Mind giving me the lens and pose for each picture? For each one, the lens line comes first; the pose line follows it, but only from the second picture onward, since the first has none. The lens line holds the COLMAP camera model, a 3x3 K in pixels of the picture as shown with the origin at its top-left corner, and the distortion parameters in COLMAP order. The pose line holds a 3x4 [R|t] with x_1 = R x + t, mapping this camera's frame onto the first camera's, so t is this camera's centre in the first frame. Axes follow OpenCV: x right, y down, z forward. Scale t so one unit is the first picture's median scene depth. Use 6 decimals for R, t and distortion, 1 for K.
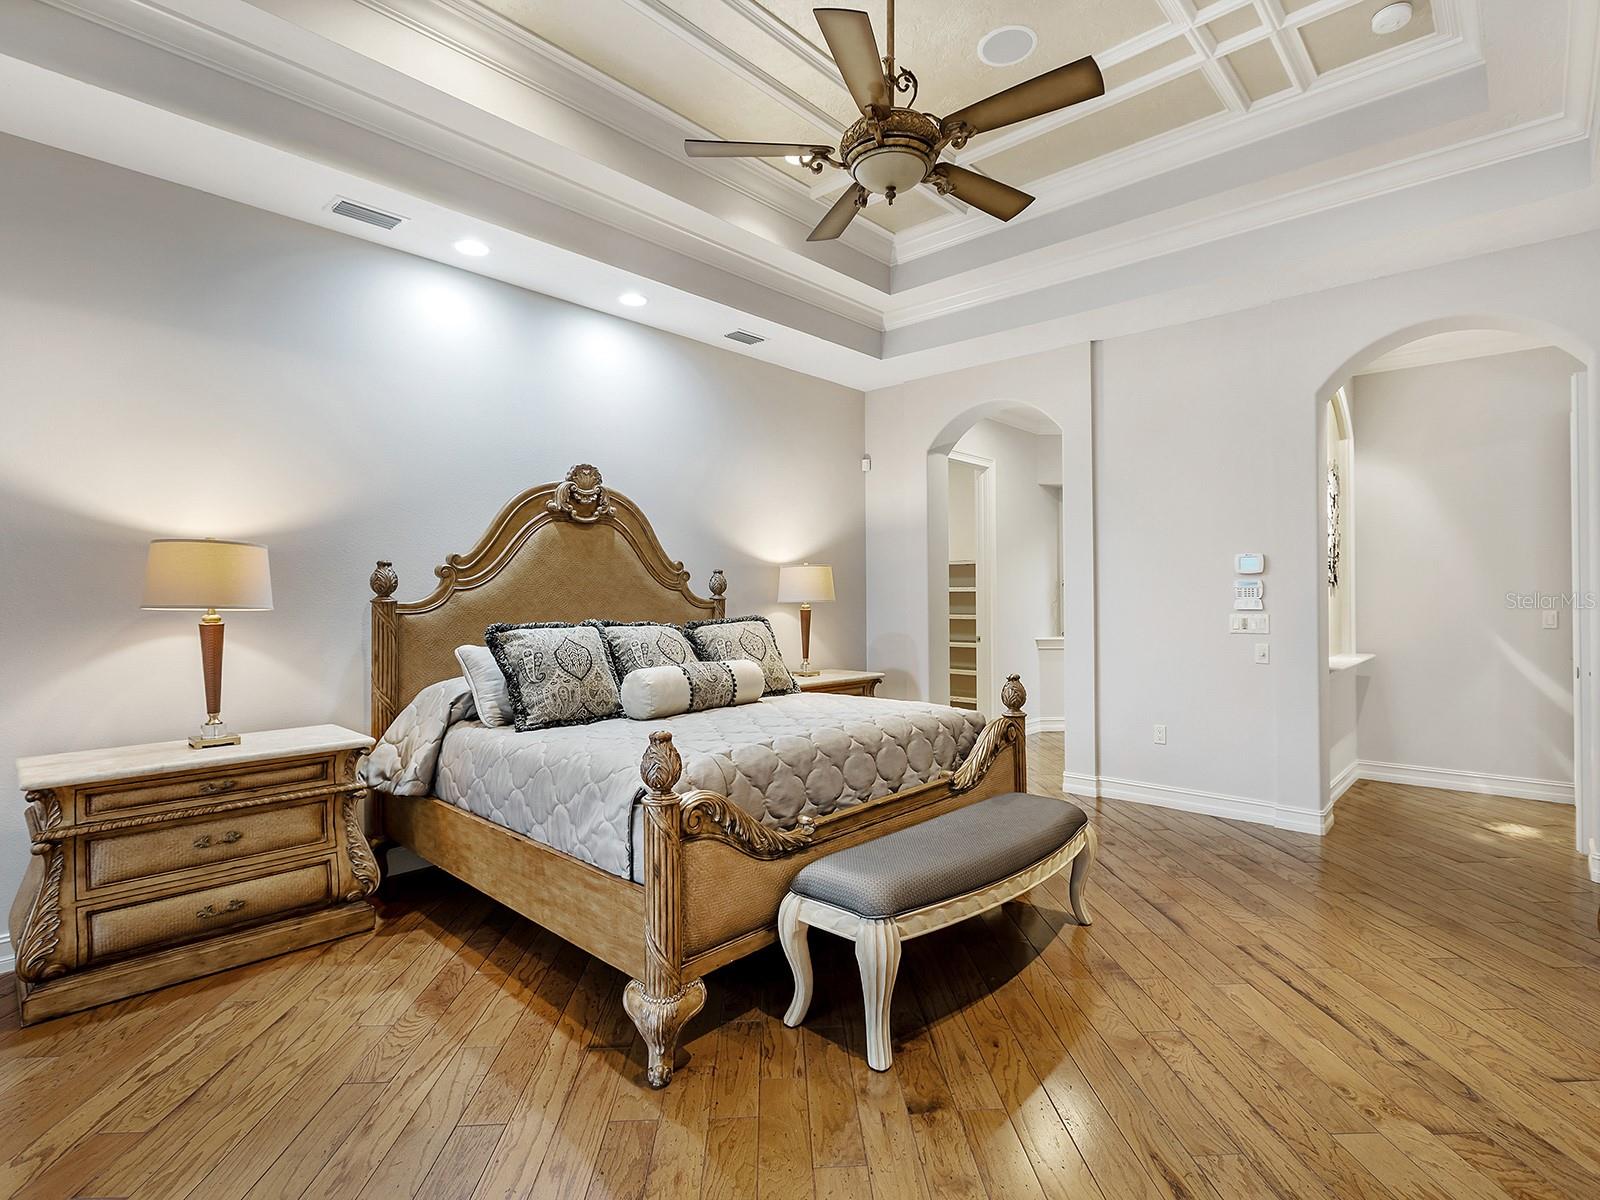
lens RADIAL K [[825.9, 0, 806.6], [0, 825.9, 598.7], [0, 0, 1]] dist [0.004294, 0.000426]
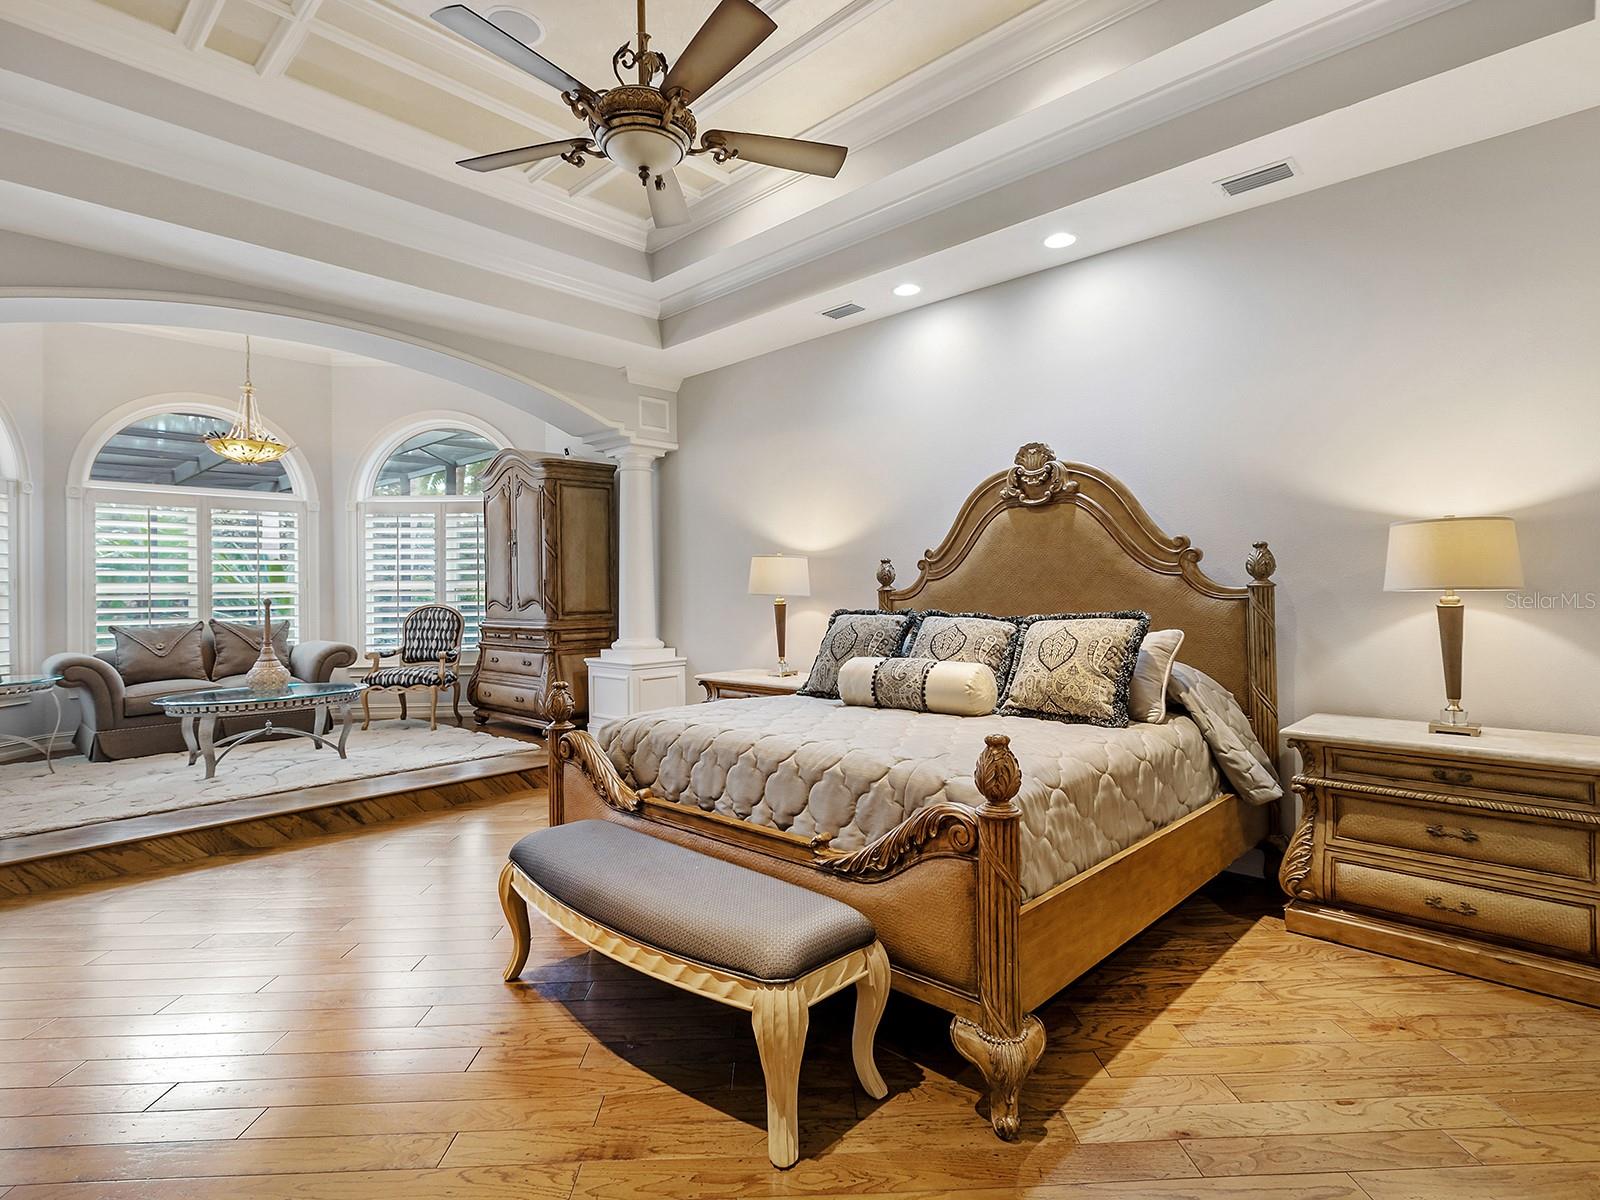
lens RADIAL K [[825.9, 0, 804.1], [0, 825.9, 589.2], [0, 0, 1]] dist [0.004294, 0.000426]
pose [[-0.026912, 0.005670, -0.999622, 0.629738], [0.012362, 0.999909, 0.005338, -0.005141], [0.999561, -0.012213, -0.026980, 0.715849]]
